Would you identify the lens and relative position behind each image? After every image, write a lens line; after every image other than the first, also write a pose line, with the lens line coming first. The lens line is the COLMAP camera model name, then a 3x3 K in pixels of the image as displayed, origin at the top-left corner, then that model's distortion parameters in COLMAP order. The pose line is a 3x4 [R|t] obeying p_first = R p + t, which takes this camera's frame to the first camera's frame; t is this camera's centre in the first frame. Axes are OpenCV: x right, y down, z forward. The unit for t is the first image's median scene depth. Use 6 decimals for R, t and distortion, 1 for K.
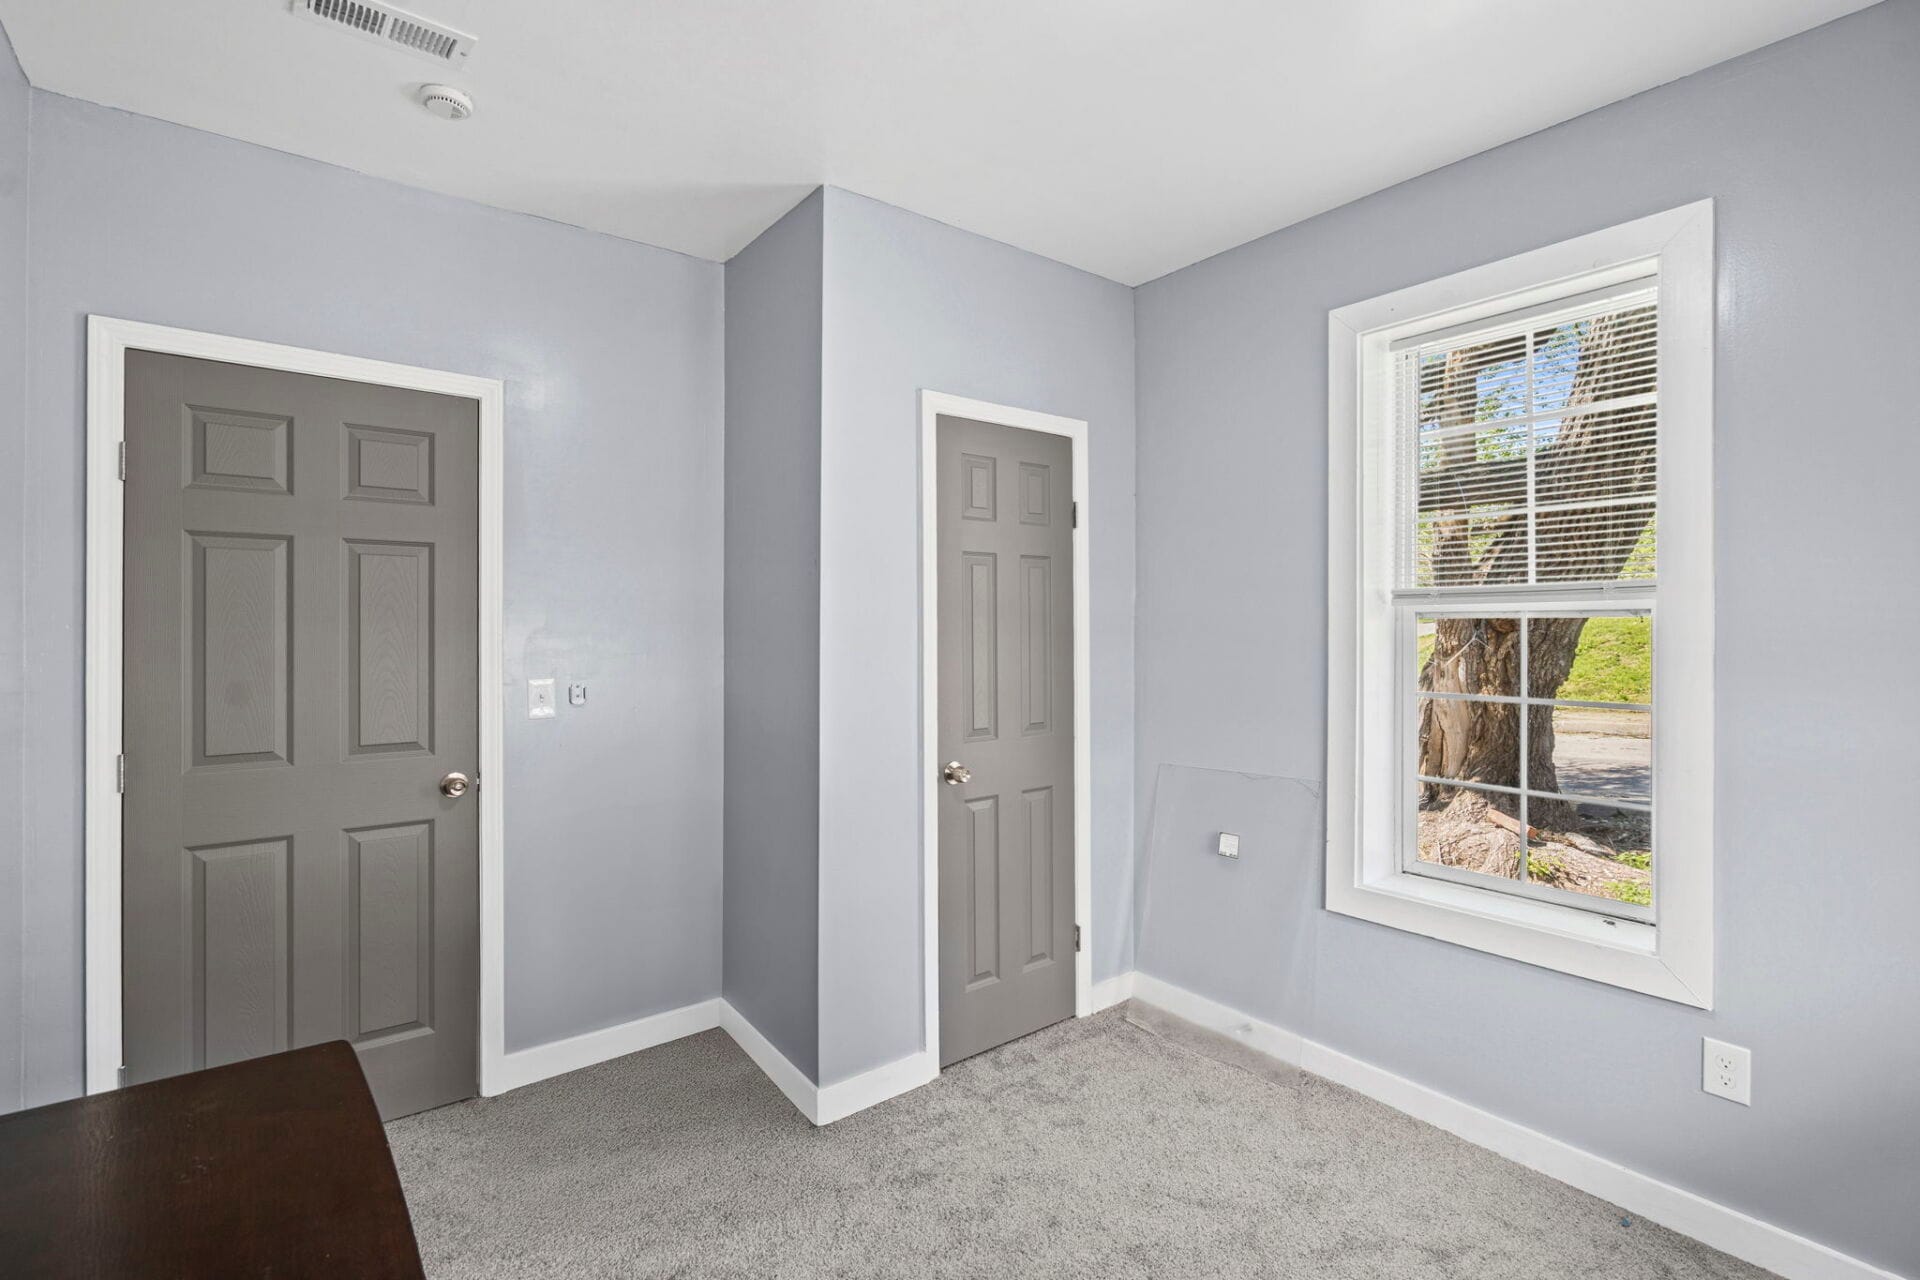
lens RADIAL K [[875.5, 0, 961.6], [0, 875.5, 623.7], [0, 0, 1]] dist [-0.004617, -0.000378]
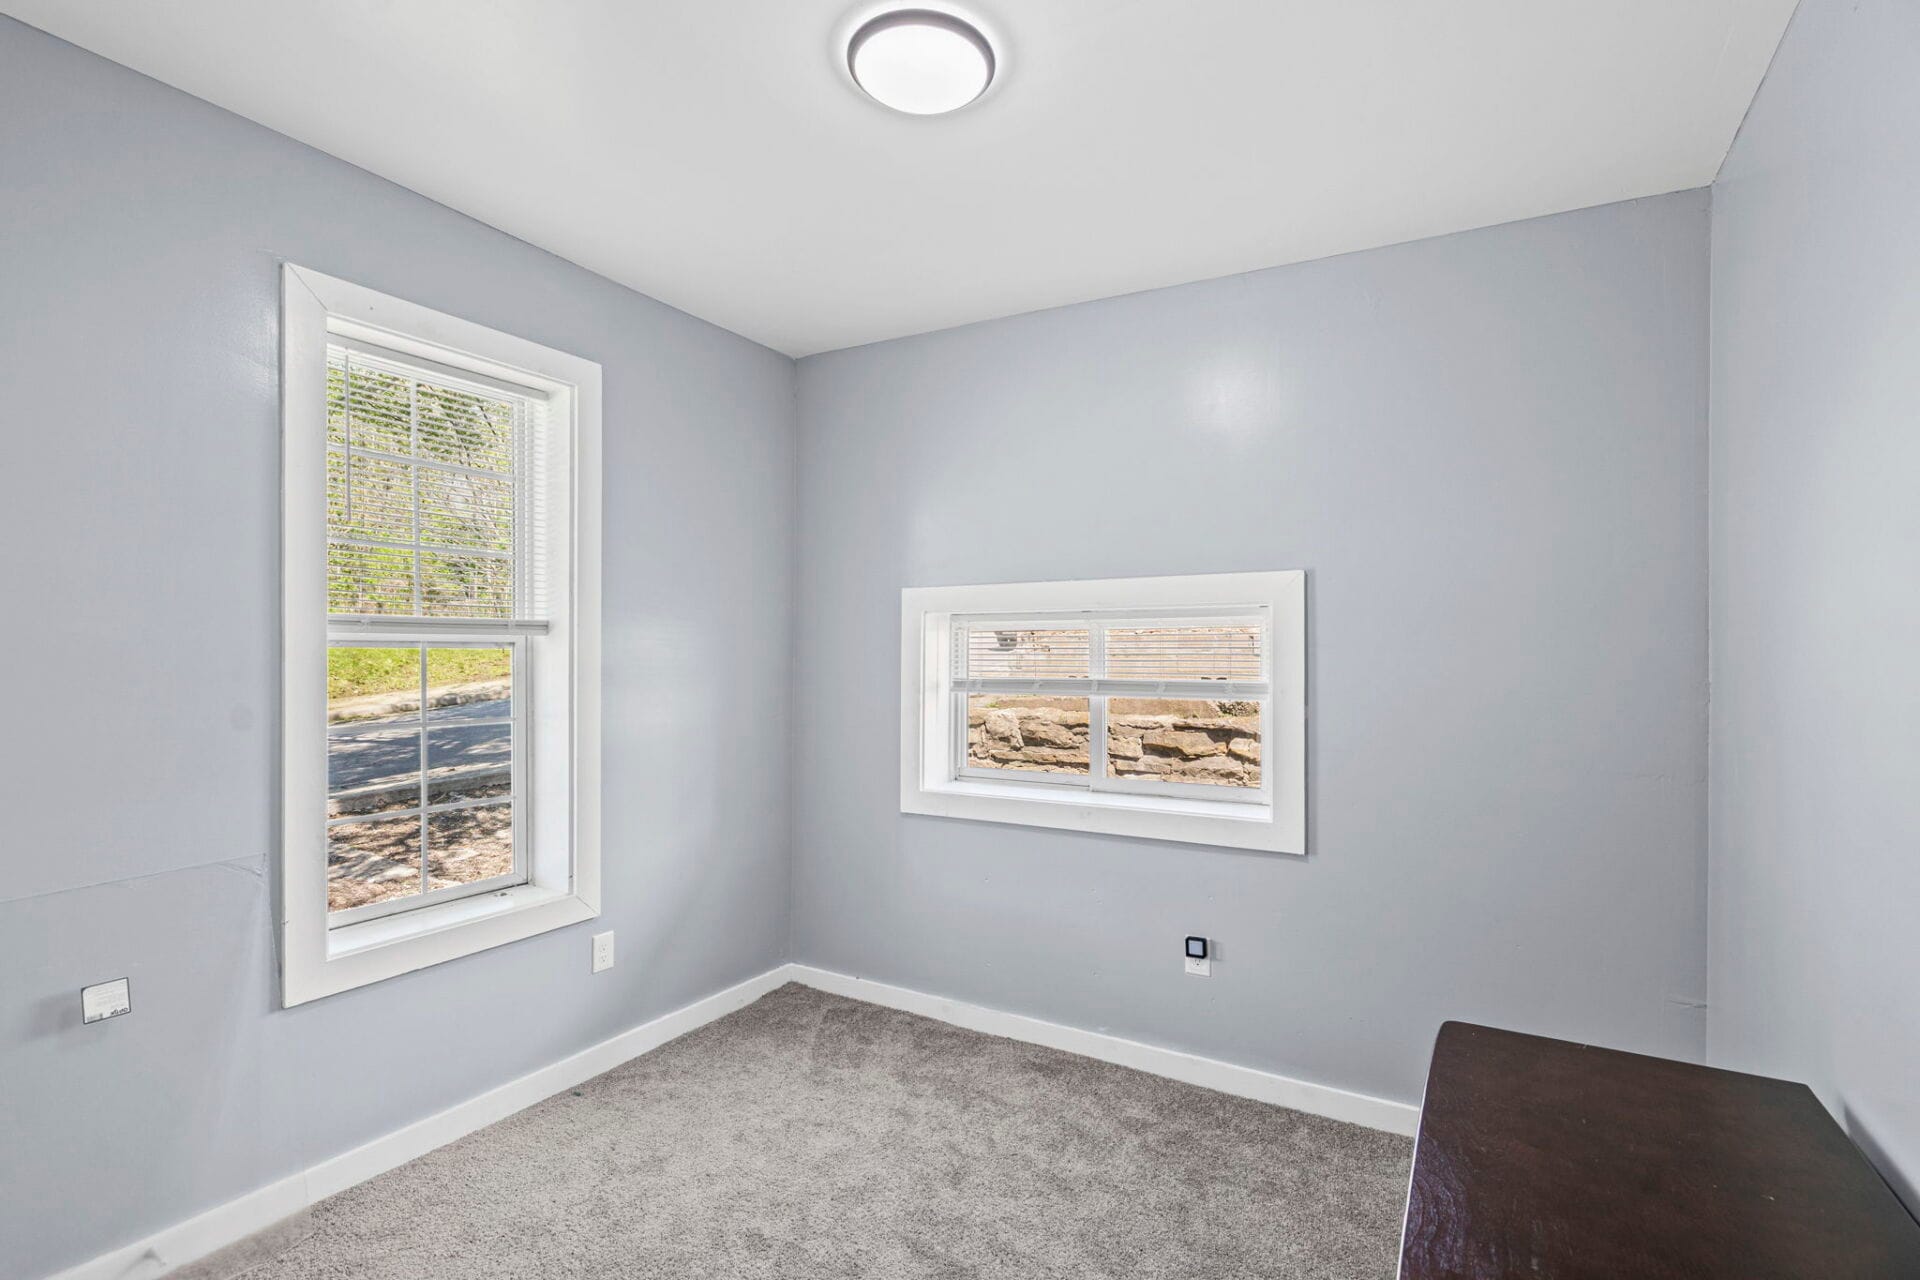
lens RADIAL K [[897.4, 0, 962.5], [0, 897.4, 660.1], [0, 0, 1]] dist [0.000660, -0.000197]
pose [[-0.363618, -0.008245, 0.931512, -0.679927], [-0.011953, 0.999920, 0.004184, -0.004009], [-0.931471, -0.009613, -0.363687, 0.857383]]
